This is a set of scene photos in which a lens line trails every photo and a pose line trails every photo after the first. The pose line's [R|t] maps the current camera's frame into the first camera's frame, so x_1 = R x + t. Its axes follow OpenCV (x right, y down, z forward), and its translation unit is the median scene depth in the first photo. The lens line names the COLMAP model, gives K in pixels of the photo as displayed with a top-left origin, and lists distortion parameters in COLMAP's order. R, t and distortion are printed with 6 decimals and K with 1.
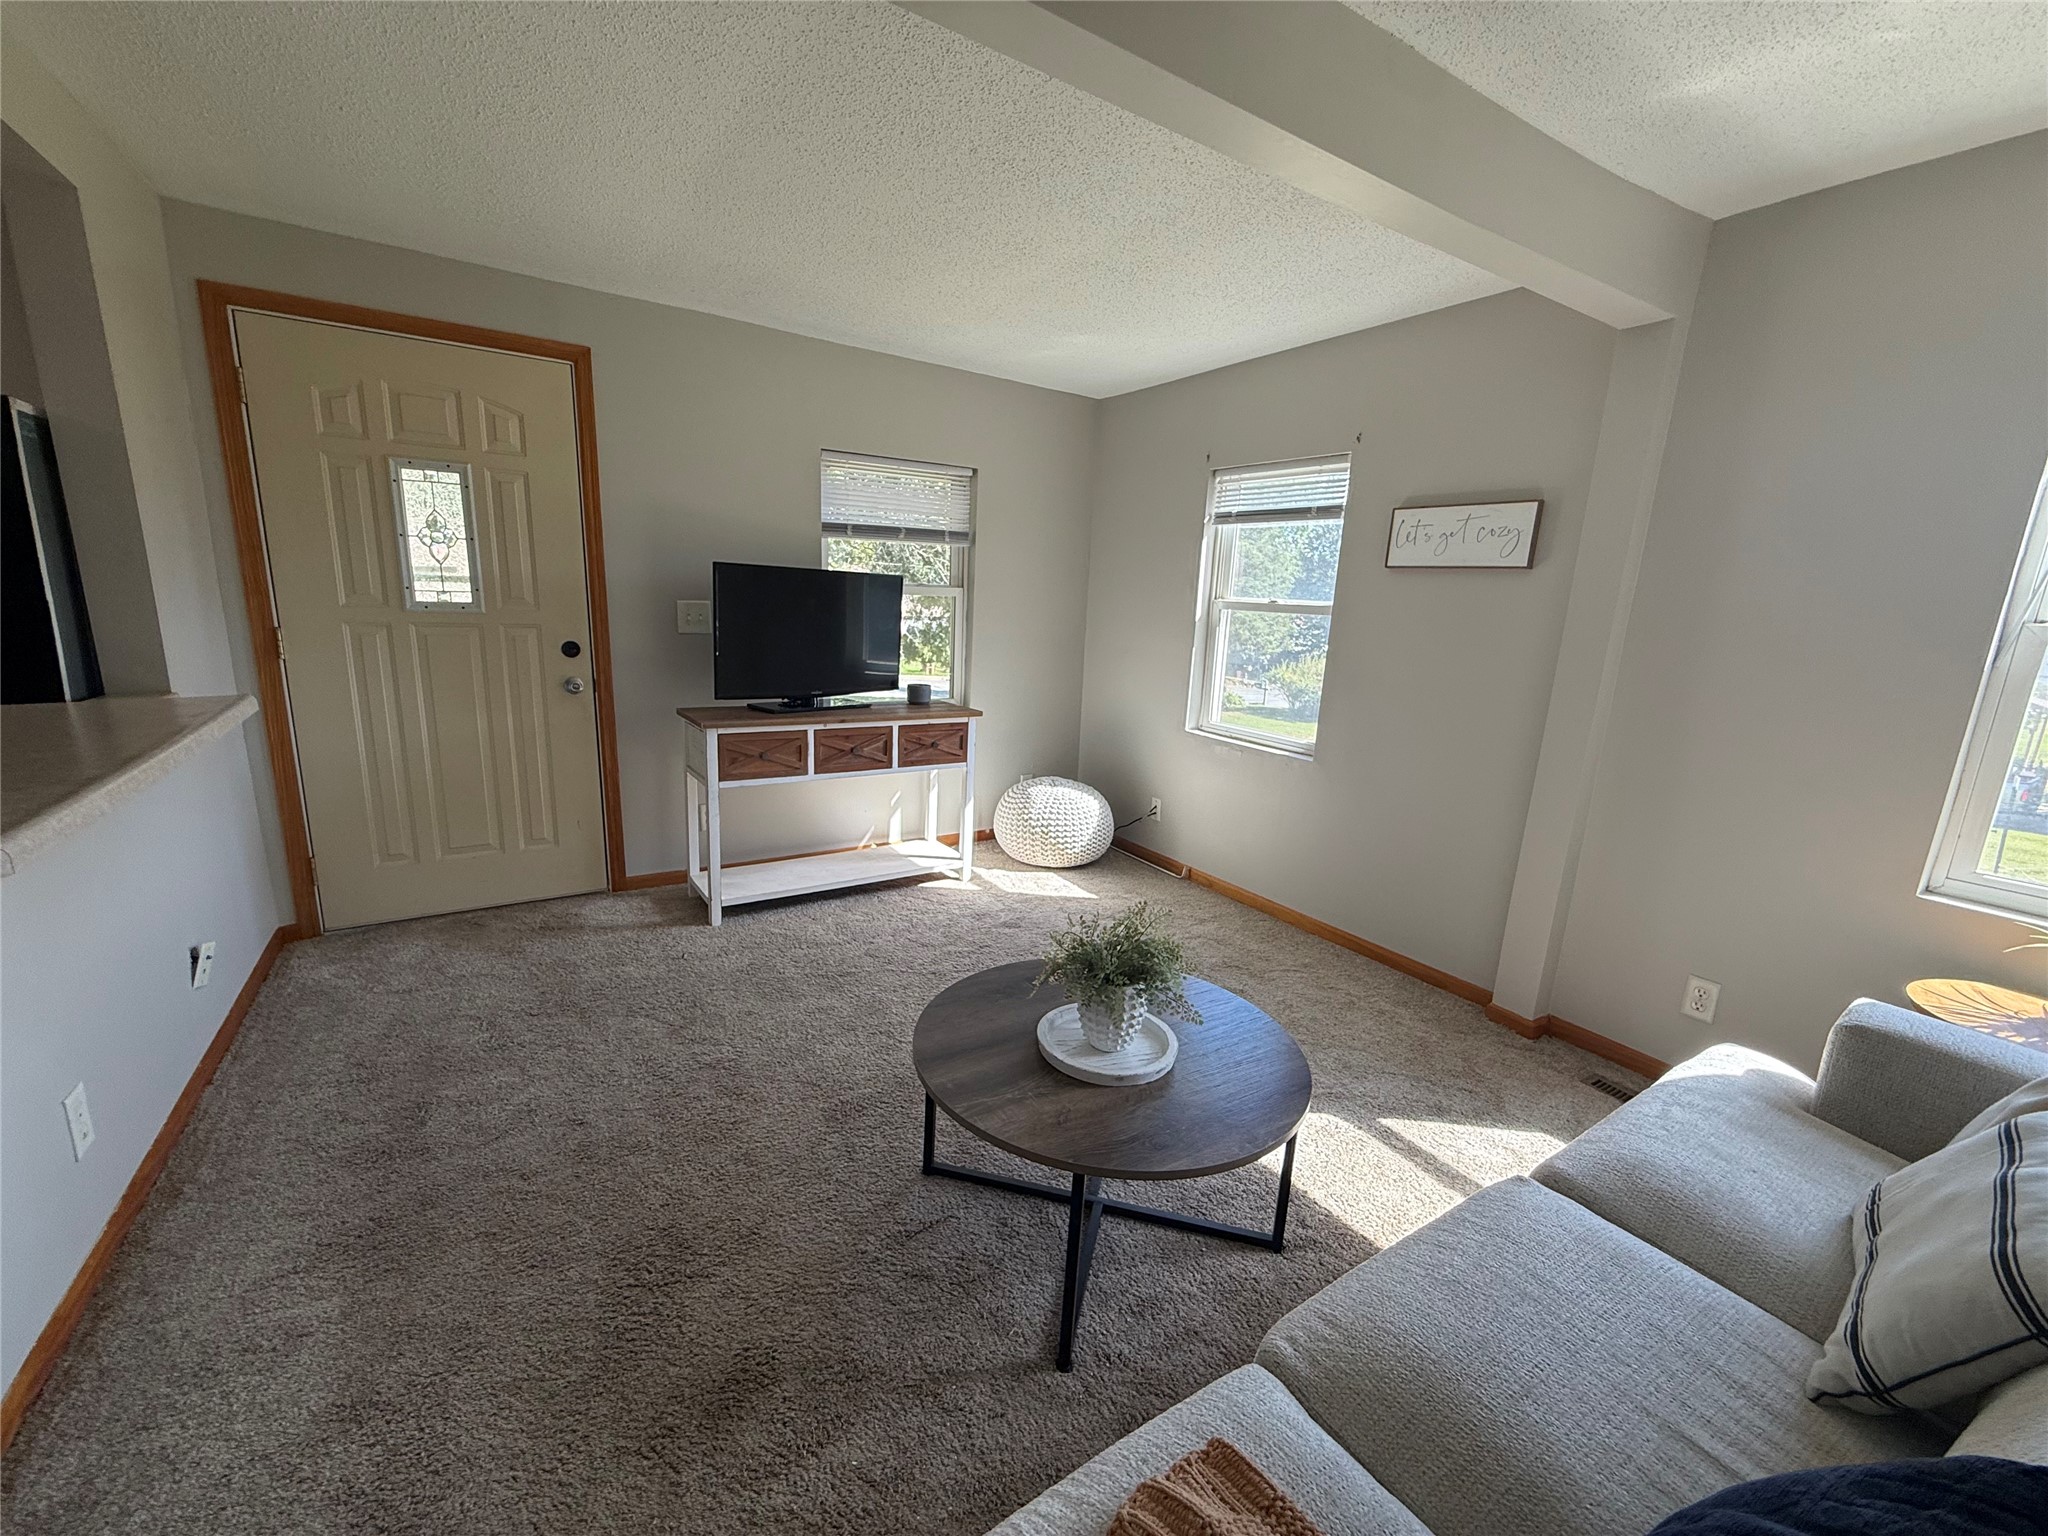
lens RADIAL K [[821.1, 0, 1017.7], [0, 821.1, 779.5], [0, 0, 1]] dist [0.000949, 0.000036]
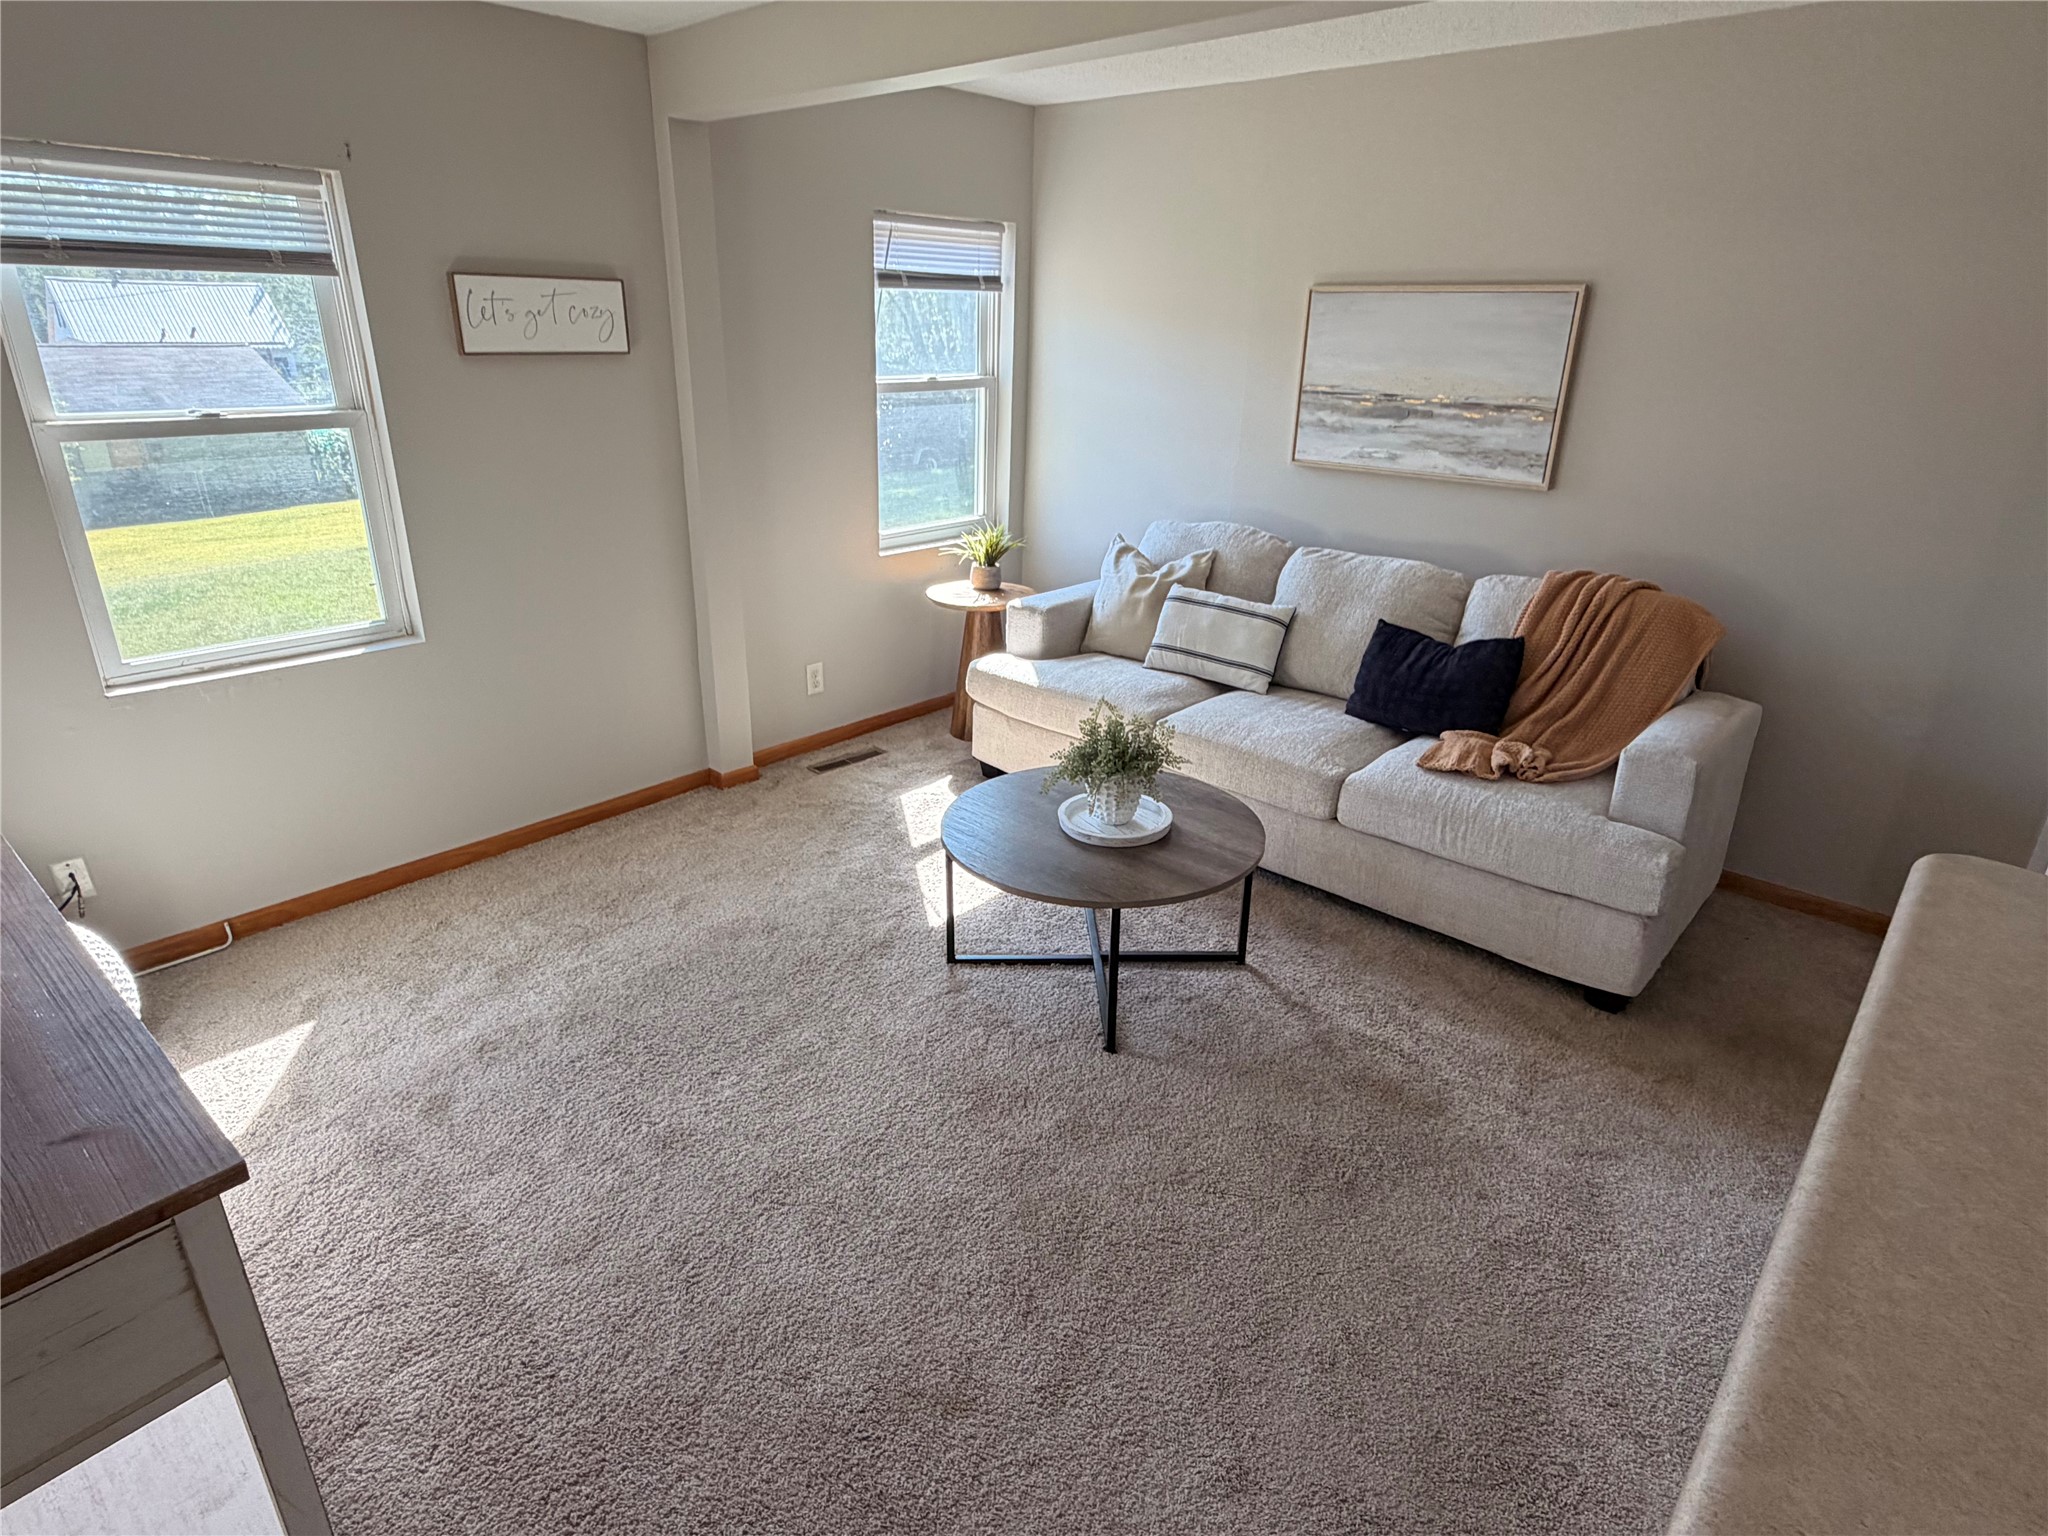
lens RADIAL K [[1117.0, 0, 1024.9], [0, 1117.0, 760.1], [0, 0, 1]] dist [0.002263, 0.002749]
pose [[-0.268268, -0.403158, 0.874926, -0.807445], [0.182186, 0.870596, 0.457024, -0.342233], [-0.945960, 0.282004, -0.160103, 0.868787]]
